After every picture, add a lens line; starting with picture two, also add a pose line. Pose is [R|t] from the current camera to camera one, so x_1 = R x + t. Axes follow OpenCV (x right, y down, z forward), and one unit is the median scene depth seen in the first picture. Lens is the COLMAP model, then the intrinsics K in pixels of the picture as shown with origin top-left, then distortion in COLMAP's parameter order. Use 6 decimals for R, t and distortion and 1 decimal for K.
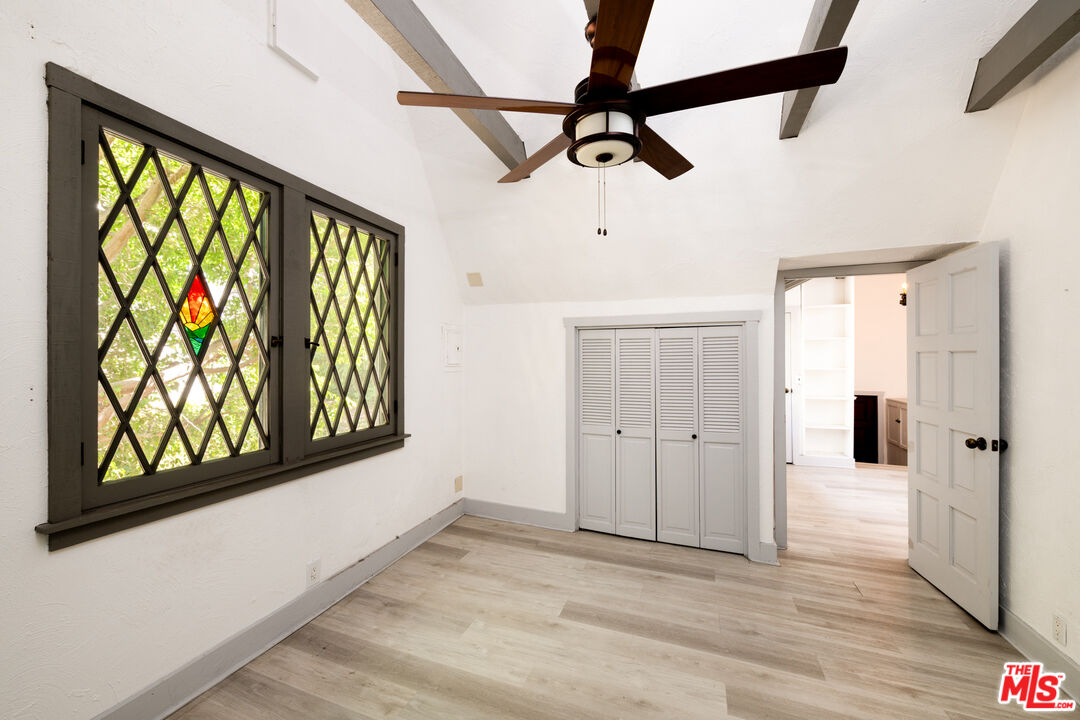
lens RADIAL K [[433.3, 0, 536.1], [0, 433.3, 362.8], [0, 0, 1]] dist [-0.000800, -0.000102]
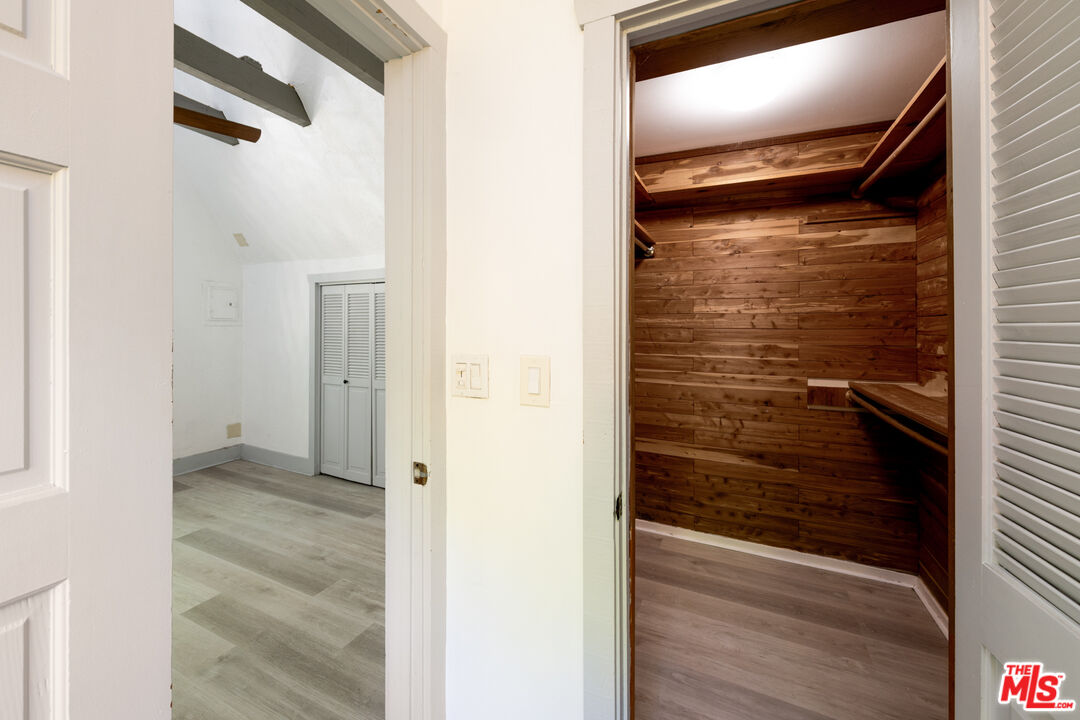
lens RADIAL K [[436.7, 0, 542.5], [0, 436.7, 333.5], [0, 0, 1]] dist [-0.000458, -0.000094]
pose [[0.997639, 0.007765, -0.068240, 0.765399], [-0.007928, 0.999966, -0.002121, 0.040785], [0.068221, 0.002657, 0.997667, -0.034684]]
